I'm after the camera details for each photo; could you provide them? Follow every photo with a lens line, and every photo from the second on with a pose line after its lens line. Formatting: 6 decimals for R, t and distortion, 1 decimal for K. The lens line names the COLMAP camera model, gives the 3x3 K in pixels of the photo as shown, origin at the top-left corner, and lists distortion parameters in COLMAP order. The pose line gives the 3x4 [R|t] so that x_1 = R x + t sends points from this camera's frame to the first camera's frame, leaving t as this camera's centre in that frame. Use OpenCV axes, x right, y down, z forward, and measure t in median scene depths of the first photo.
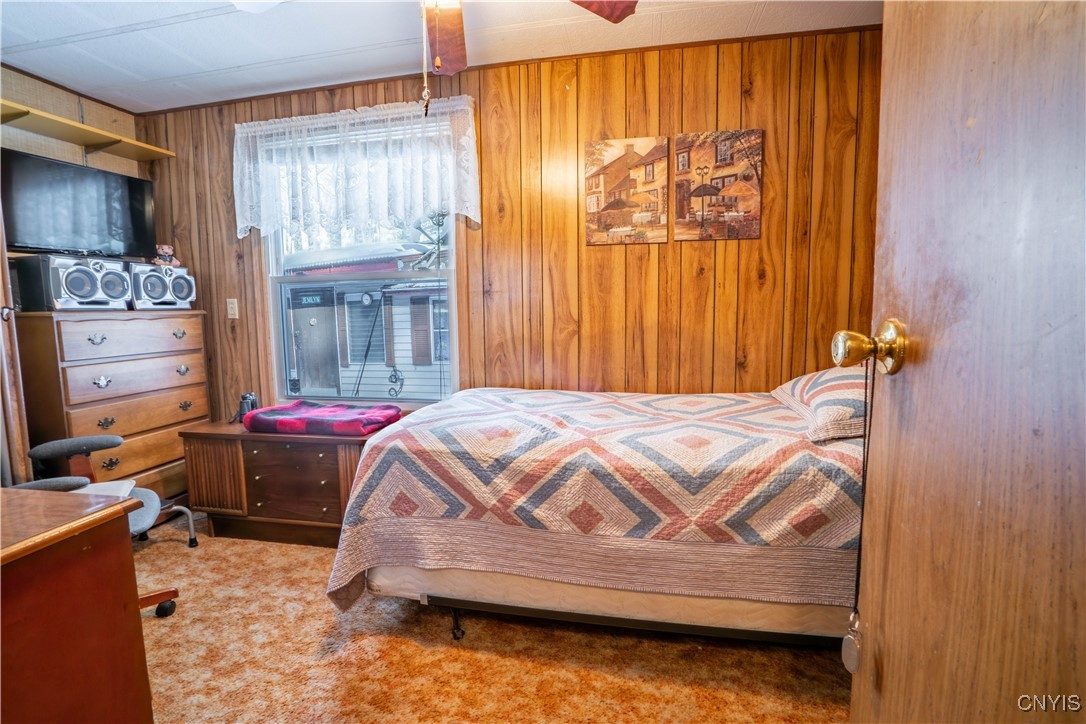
lens RADIAL K [[496.8, 0, 540.4], [0, 496.8, 362.1], [0, 0, 1]] dist [-0.055280, 0.019668]
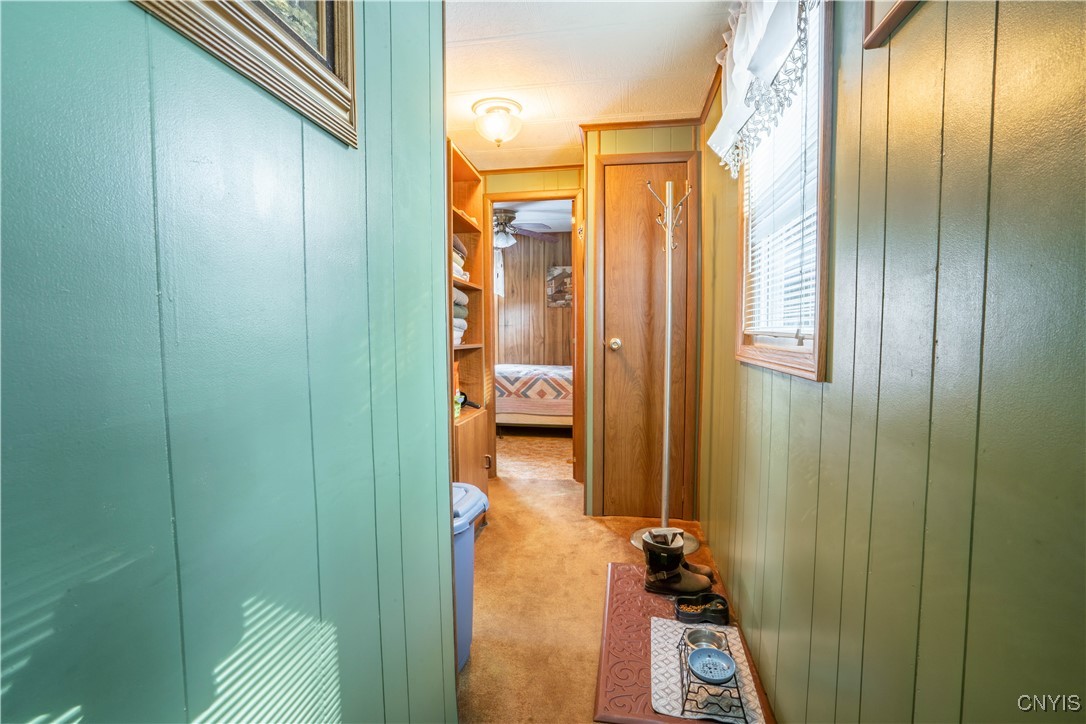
lens RADIAL K [[496.8, 0, 540.4], [0, 496.8, 362.1], [0, 0, 1]] dist [-0.055280, 0.019668]
pose [[0.999598, 0.006982, 0.027482, -0.008666], [-0.005931, 0.999256, -0.038118, 0.137591], [-0.027727, 0.037940, 0.998895, -1.519863]]
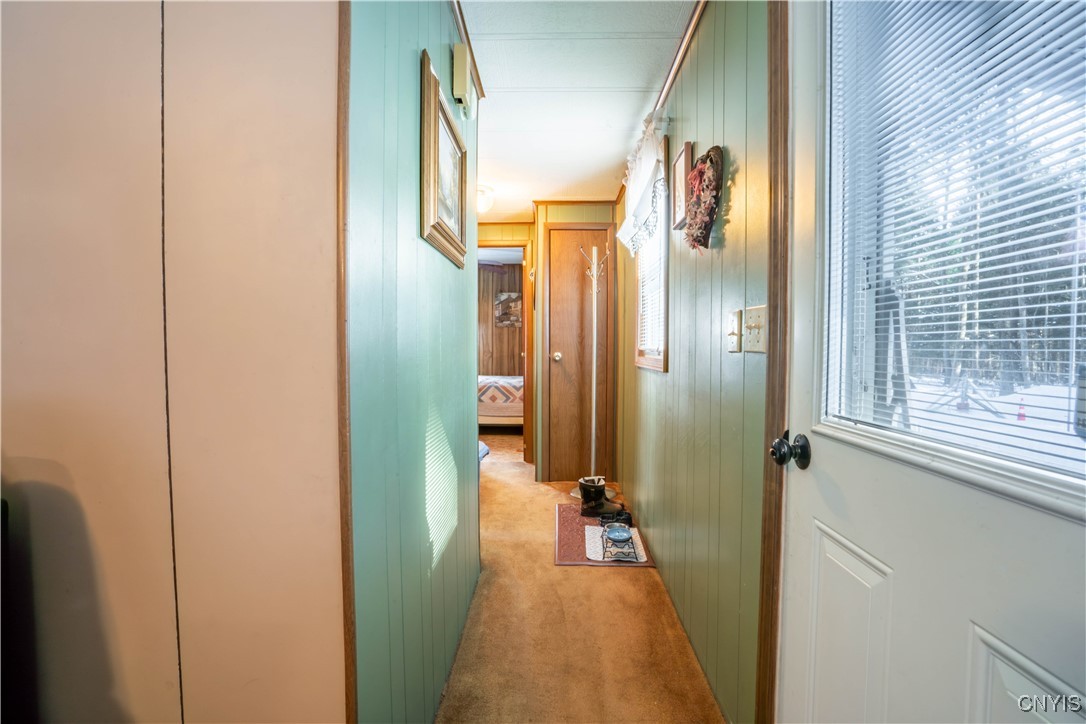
lens RADIAL K [[496.8, 0, 540.4], [0, 496.8, 362.1], [0, 0, 1]] dist [-0.055280, 0.019668]
pose [[0.985944, 0.010187, 0.166768, -0.134776], [0.001530, 0.997547, -0.069983, 0.183567], [-0.167071, 0.069255, 0.983509, -1.978638]]
